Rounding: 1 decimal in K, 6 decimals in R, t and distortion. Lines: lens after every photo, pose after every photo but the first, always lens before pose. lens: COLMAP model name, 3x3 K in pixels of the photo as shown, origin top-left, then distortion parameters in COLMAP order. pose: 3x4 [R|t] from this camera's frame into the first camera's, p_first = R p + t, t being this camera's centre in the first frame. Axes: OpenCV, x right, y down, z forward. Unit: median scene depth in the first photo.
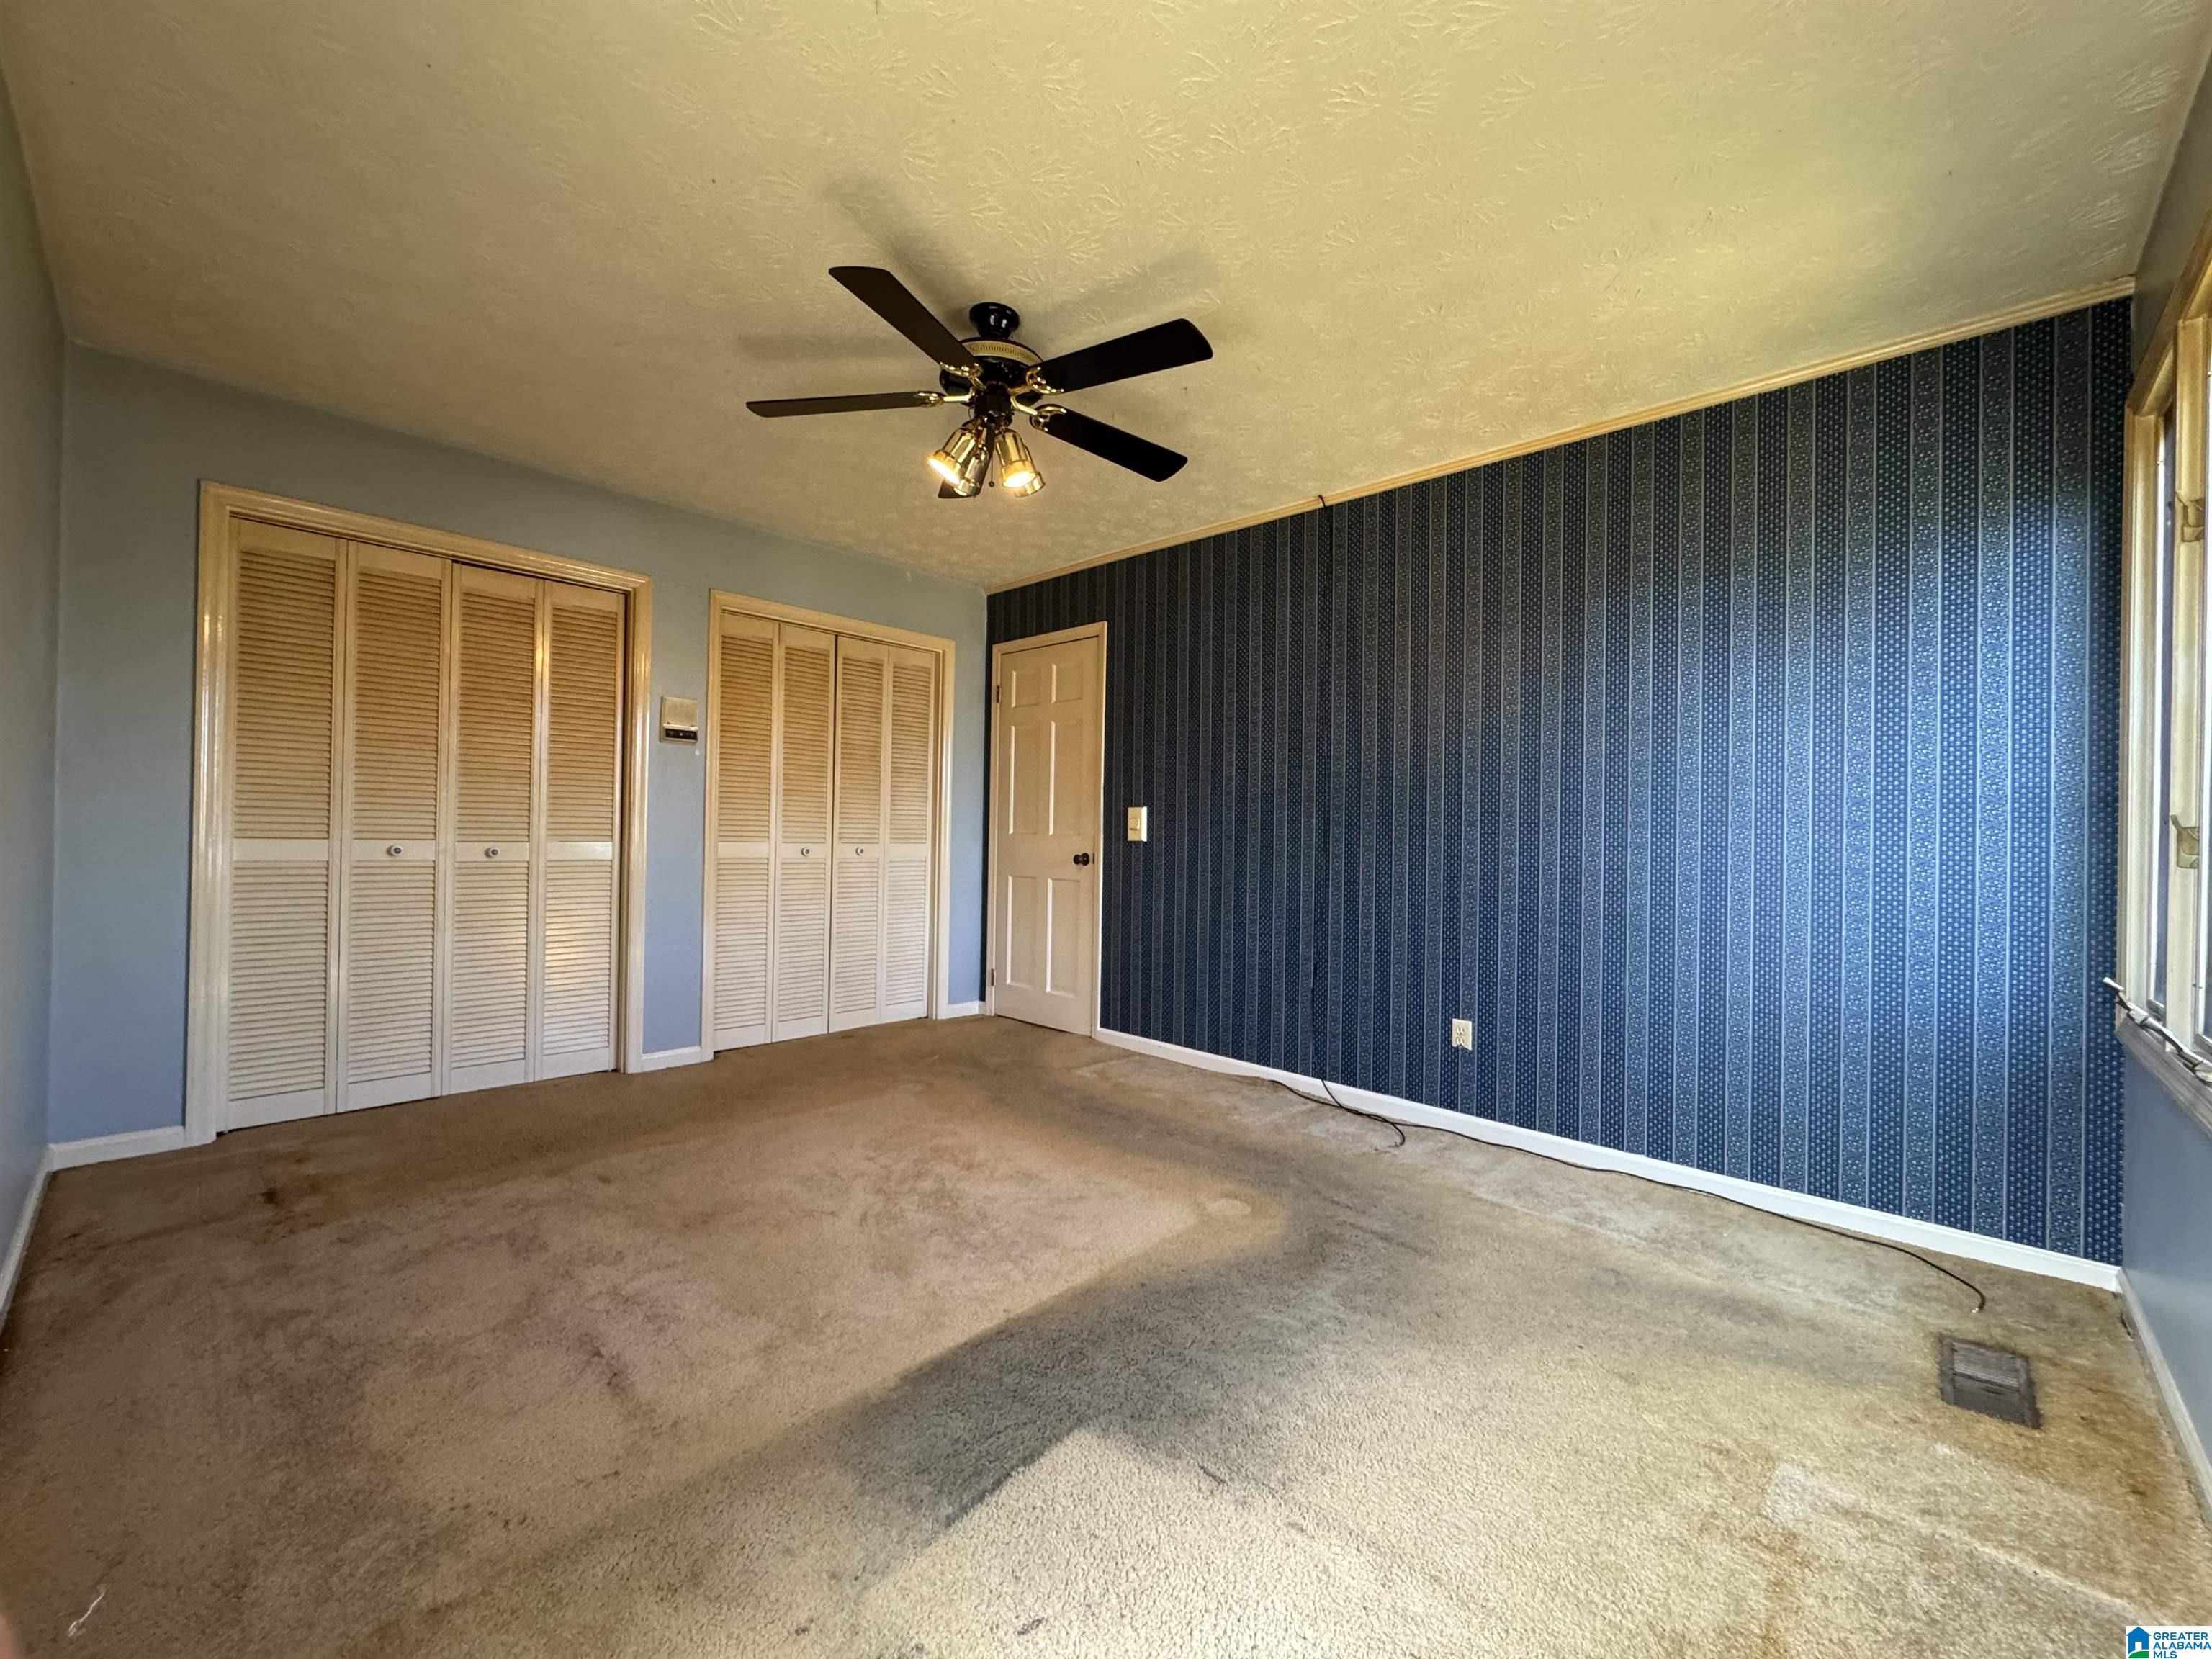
lens RADIAL K [[877.9, 0, 1108.6], [0, 877.9, 826.6], [0, 0, 1]] dist [-0.003619, 0.000027]
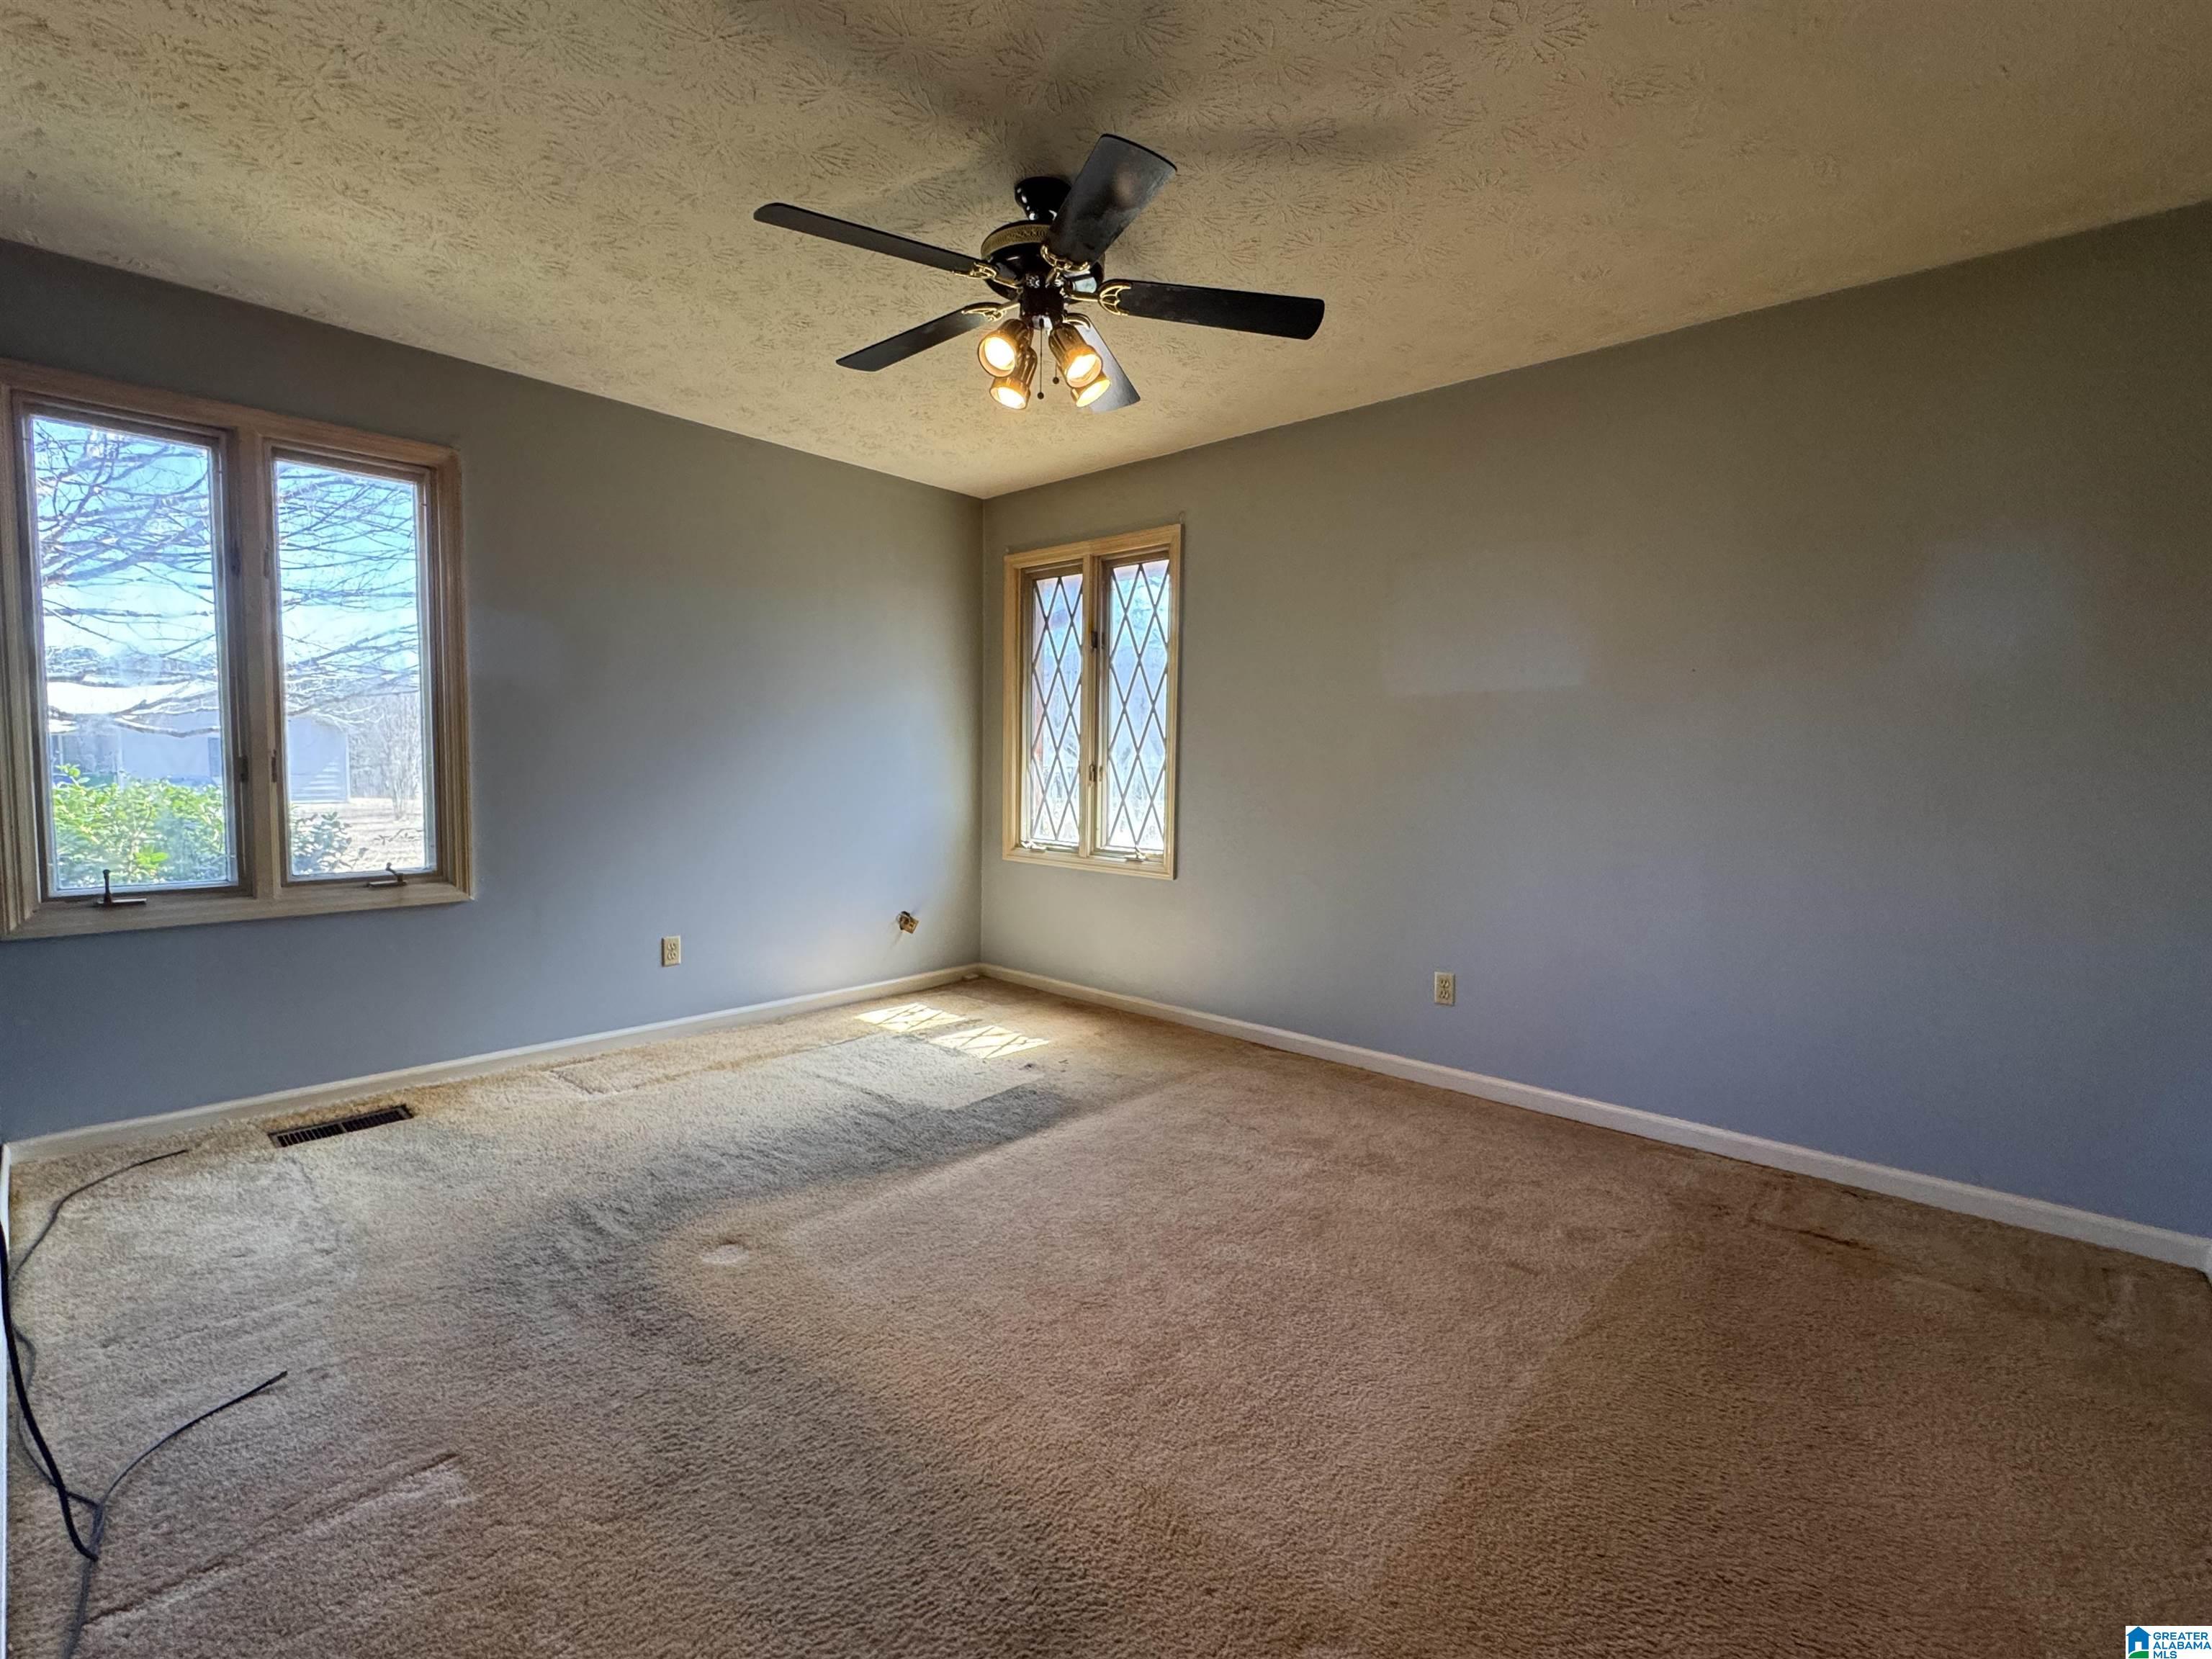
lens RADIAL K [[991.9, 0, 1099.9], [0, 991.9, 827.0], [0, 0, 1]] dist [-0.003136, 0.000059]
pose [[-0.999417, -0.033341, -0.007317, -0.153843], [-0.033749, 0.997297, 0.065267, -0.022597], [0.005121, 0.065476, -0.997841, 1.511460]]
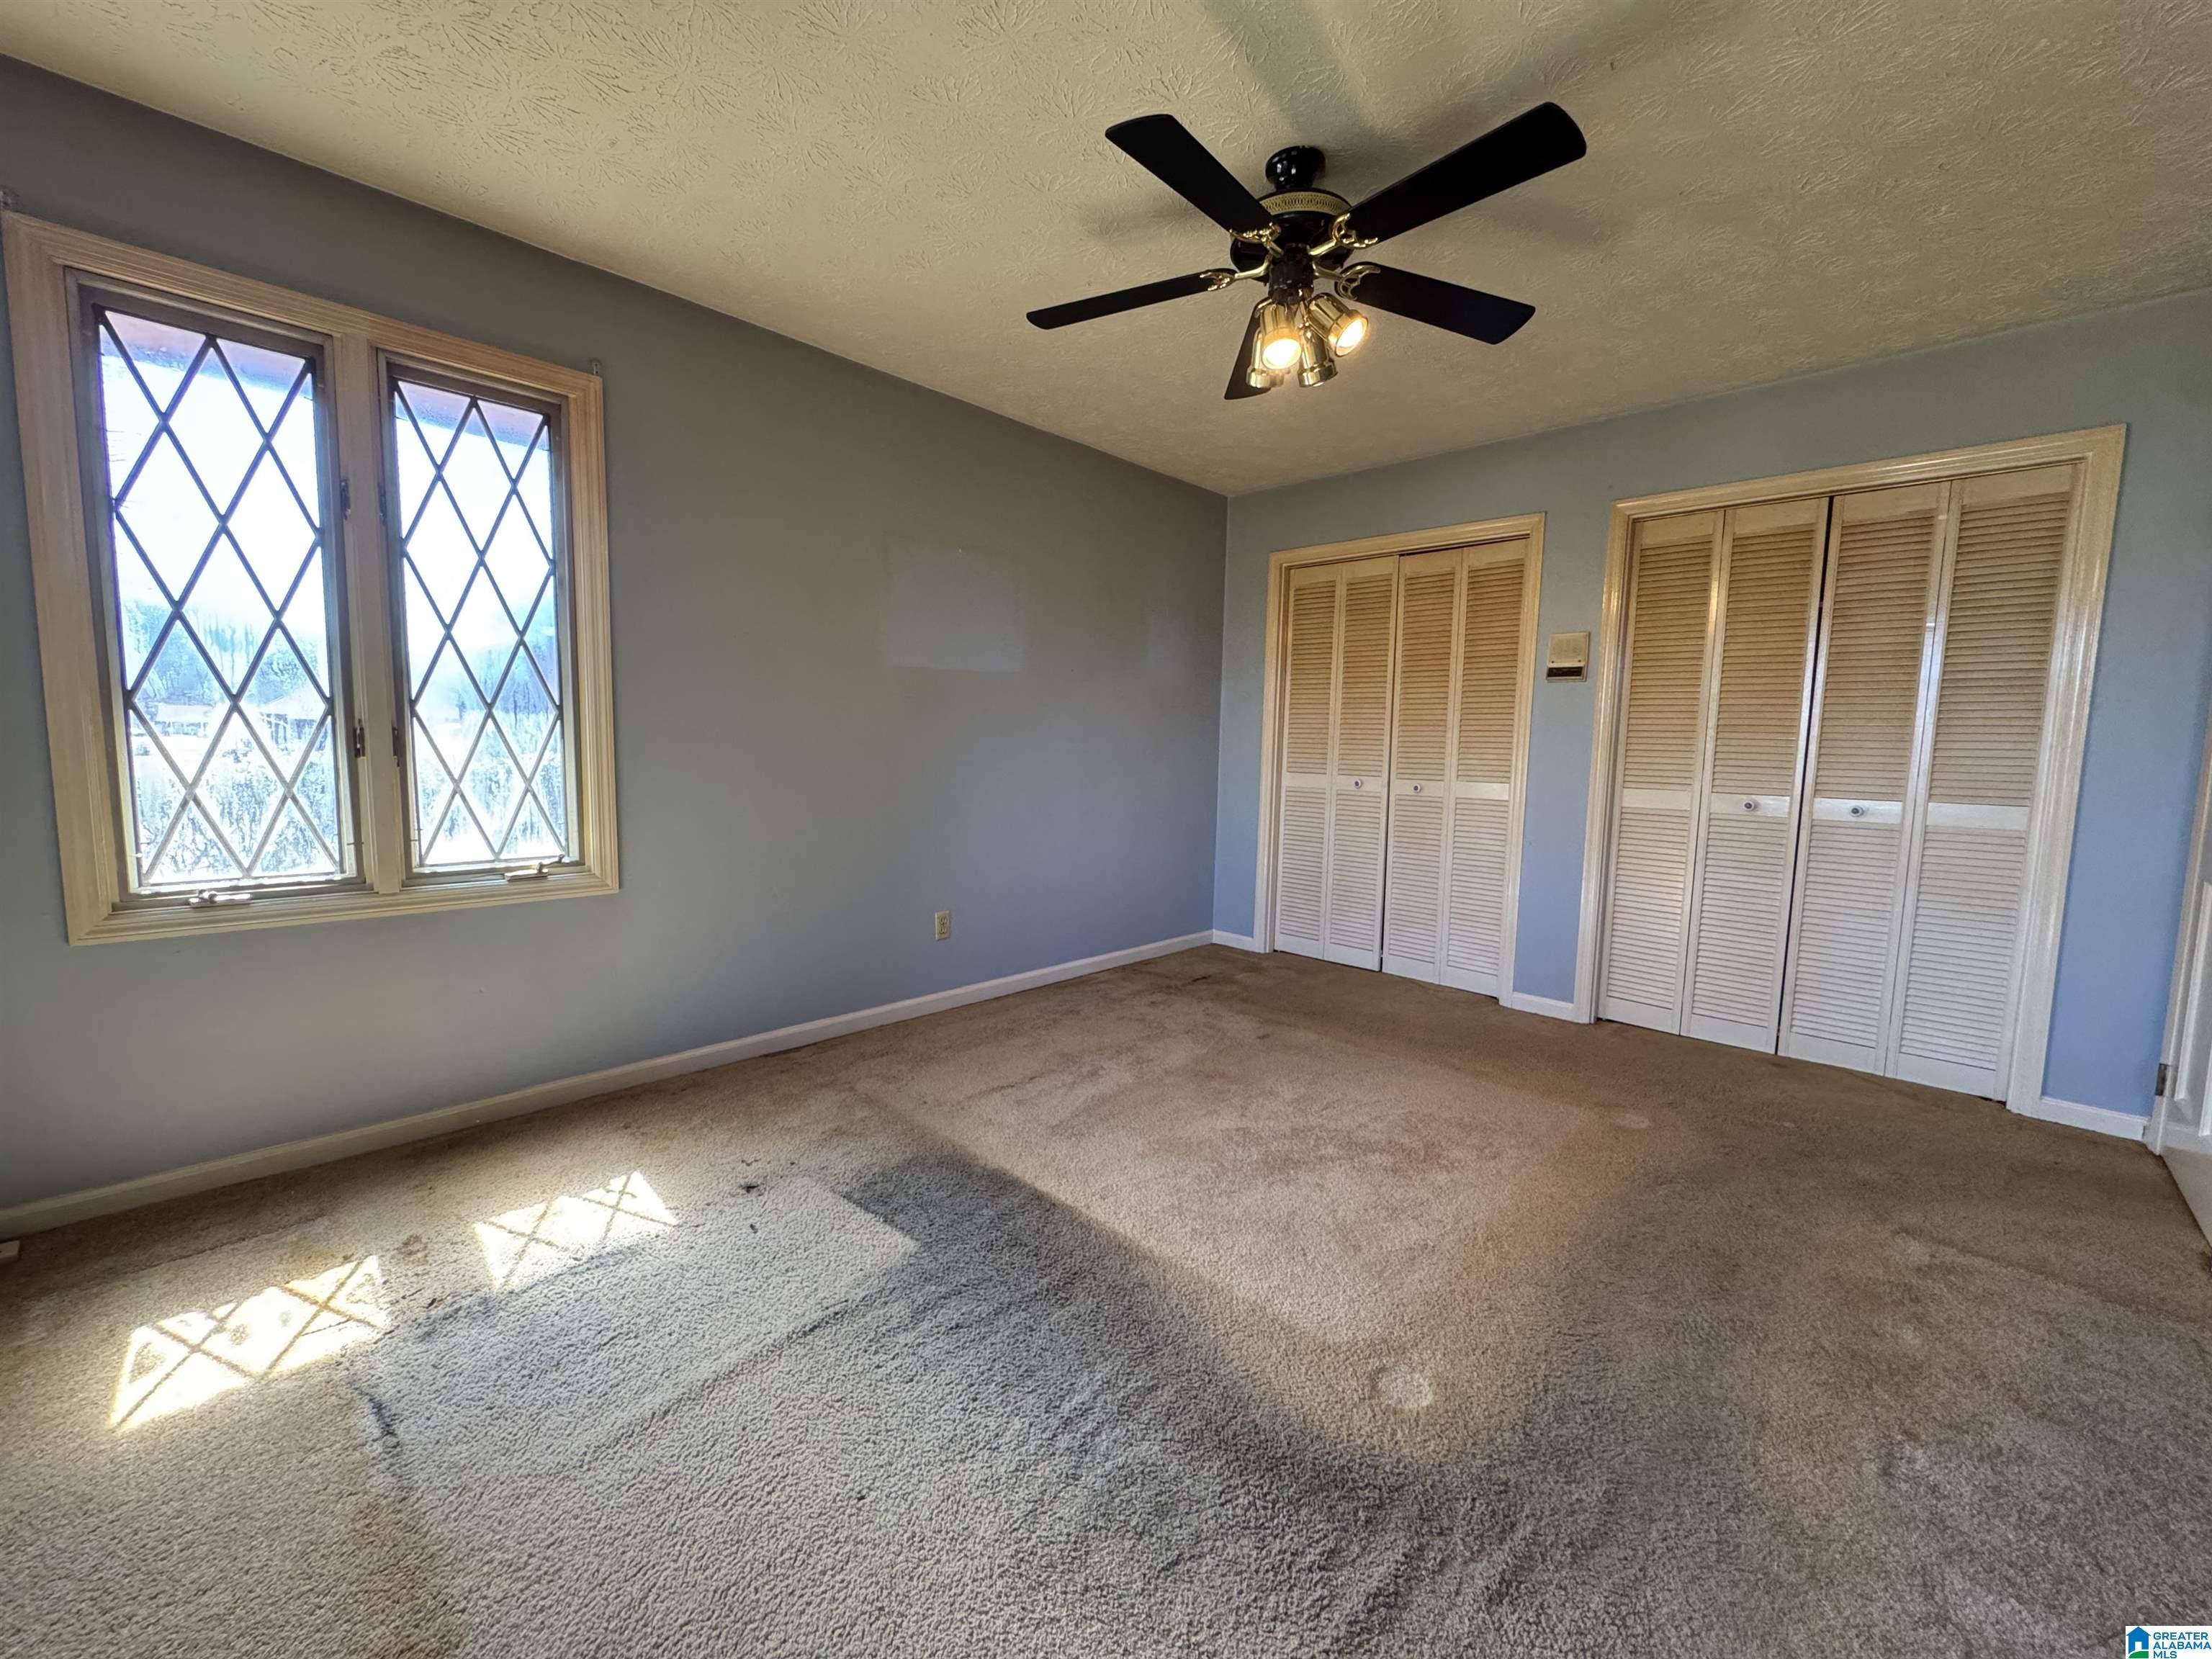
lens RADIAL K [[877.9, 0, 1101.8], [0, 877.9, 830.5], [0, 0, 1]] dist [-0.003619, 0.000027]
pose [[-0.009066, 0.077705, -0.996935, 0.579544], [-0.017599, 0.996809, 0.077856, 0.000344], [0.999804, 0.018251, -0.007670, 0.629779]]
